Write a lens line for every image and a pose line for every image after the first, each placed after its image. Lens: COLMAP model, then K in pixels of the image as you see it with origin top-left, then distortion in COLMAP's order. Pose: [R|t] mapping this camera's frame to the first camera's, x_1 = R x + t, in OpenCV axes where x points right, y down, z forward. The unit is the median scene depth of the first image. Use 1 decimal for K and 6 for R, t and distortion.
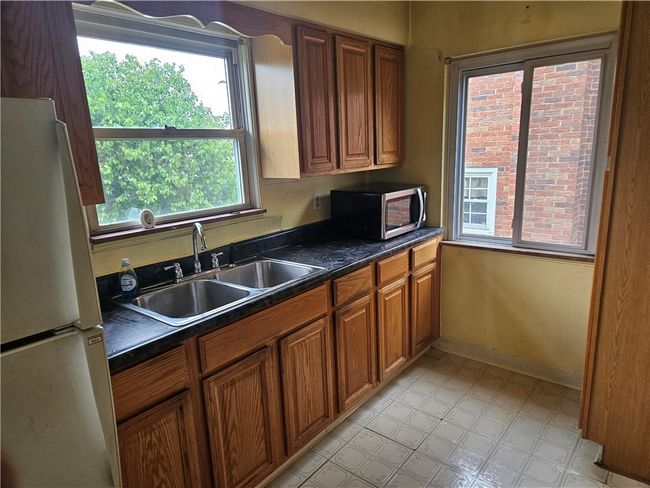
lens RADIAL K [[434.6, 0, 328.7], [0, 434.6, 246.1], [0, 0, 1]] dist [0.068901, -0.050483]
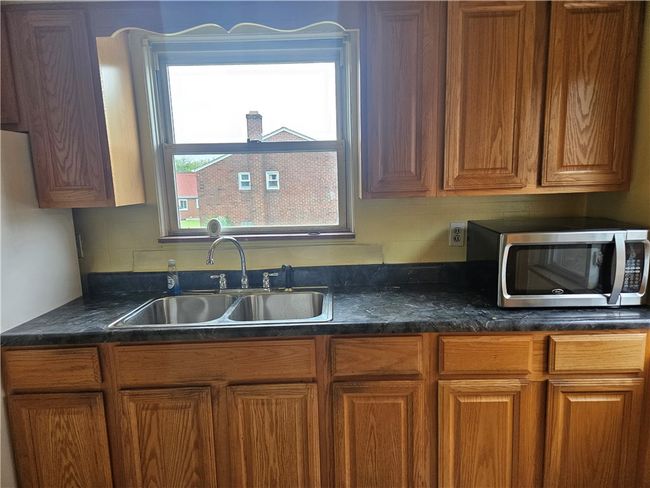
lens RADIAL K [[427.8, 0, 326.8], [0, 427.8, 250.3], [0, 0, 1]] dist [0.067380, -0.057917]
pose [[0.629576, 0.146455, -0.763011, 0.447302], [-0.173854, 0.983726, 0.045369, -0.082230], [0.757238, 0.104090, 0.644792, 0.436571]]
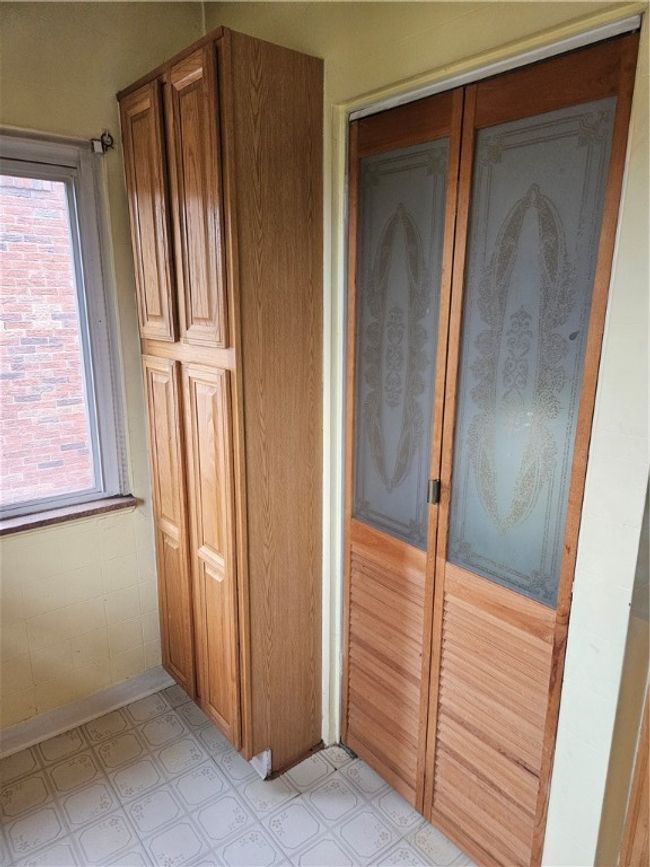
lens RADIAL K [[579.7, 0, 328.8], [0, 579.7, 442.0], [0, 0, 1]] dist [0.068901, -0.050483]
pose [[0.219599, -0.196175, 0.955663, -0.130697], [0.206169, 0.966783, 0.151082, -0.120033], [-0.953557, 0.163851, 0.252750, 0.477207]]
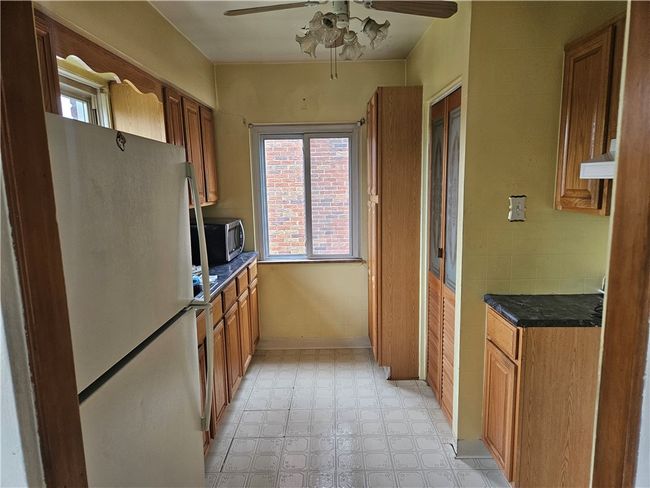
lens RADIAL K [[427.8, 0, 326.8], [0, 427.8, 250.3], [0, 0, 1]] dist [0.067380, -0.057917]
pose [[0.782202, -0.071473, 0.618912, -0.426165], [0.128894, 0.990471, -0.048520, 0.051895], [-0.609546, 0.117727, 0.783960, -0.134771]]
